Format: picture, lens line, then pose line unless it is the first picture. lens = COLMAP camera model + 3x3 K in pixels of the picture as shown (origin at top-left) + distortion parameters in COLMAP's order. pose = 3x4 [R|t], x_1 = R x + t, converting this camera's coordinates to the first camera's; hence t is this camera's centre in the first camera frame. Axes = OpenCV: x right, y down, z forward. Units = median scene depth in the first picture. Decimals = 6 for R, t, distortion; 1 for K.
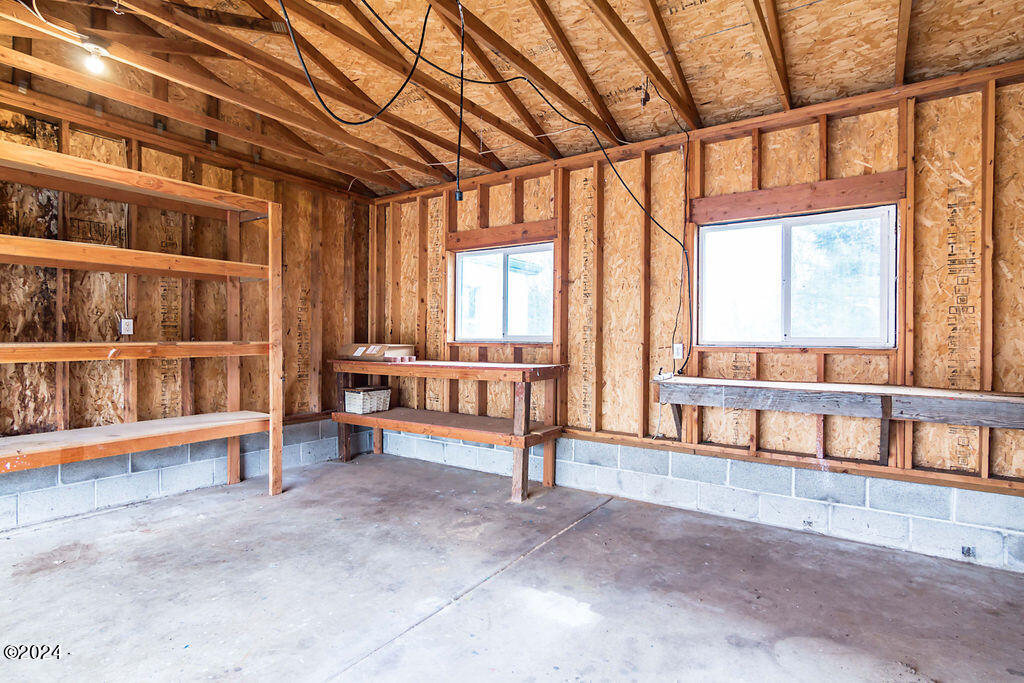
lens RADIAL K [[522.2, 0, 510.7], [0, 522.2, 341.4], [0, 0, 1]] dist [-0.001465, 0.001019]
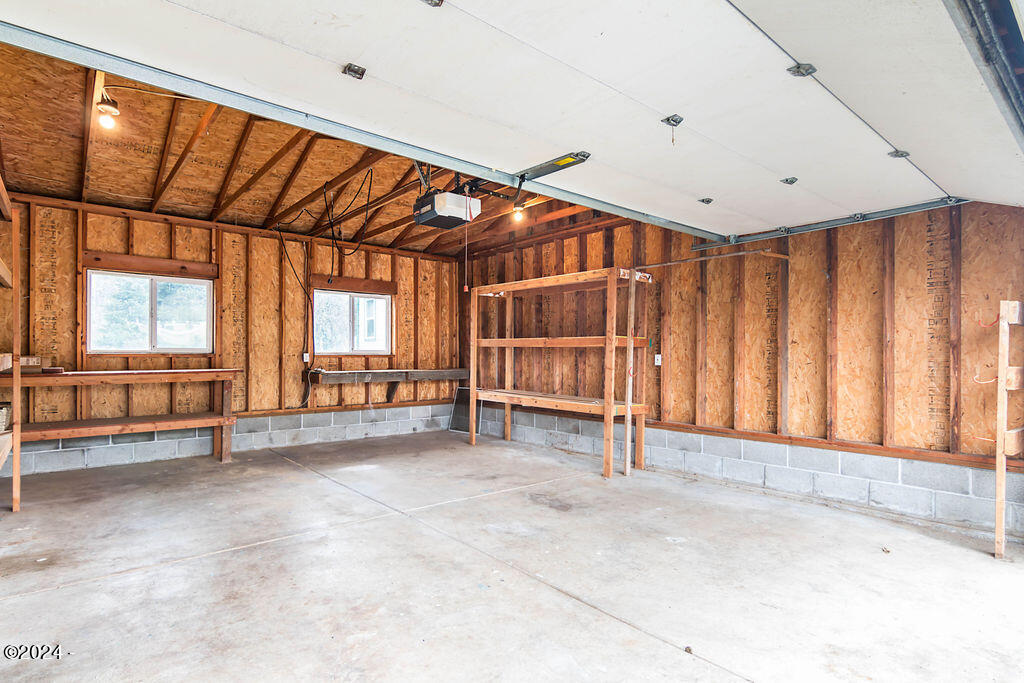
lens RADIAL K [[528.4, 0, 510.5], [0, 528.4, 344.6], [0, 0, 1]] dist [-0.002382, 0.002189]
pose [[0.265030, 0.011453, 0.964172, -1.235001], [0.004841, 0.999901, -0.013208, 0.002907], [-0.964228, 0.008168, 0.264948, -0.155482]]
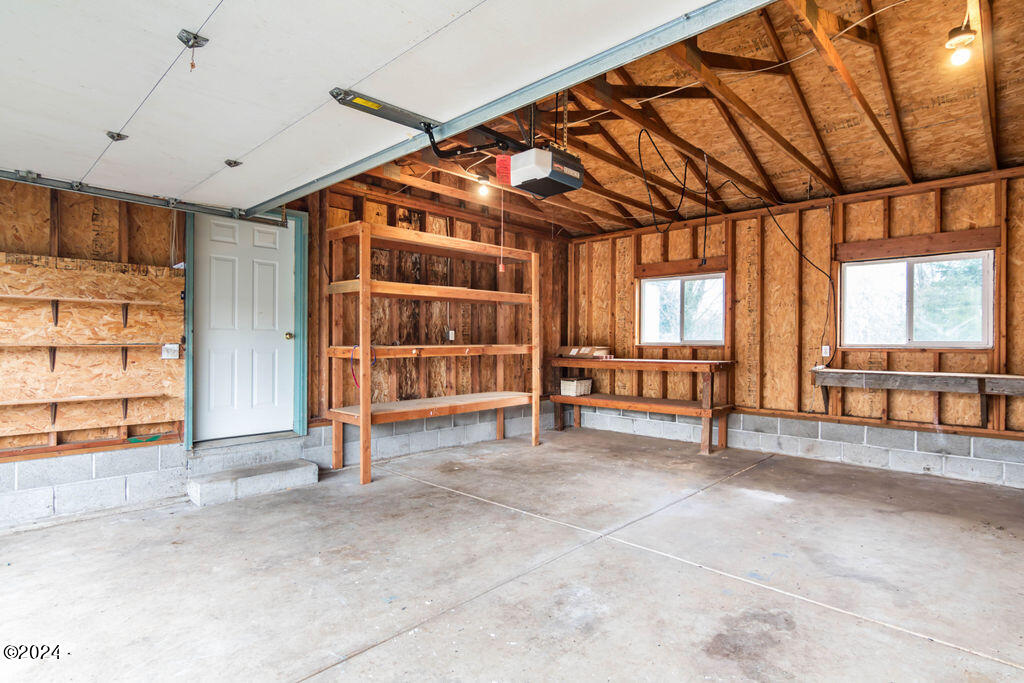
lens RADIAL K [[528.4, 0, 510.5], [0, 528.4, 344.6], [0, 0, 1]] dist [-0.002382, 0.002189]
pose [[0.986449, -0.001180, -0.164065, -0.289918], [0.001012, 0.999999, -0.001108, 0.001979], [0.164066, 0.000927, 0.986449, -0.559150]]
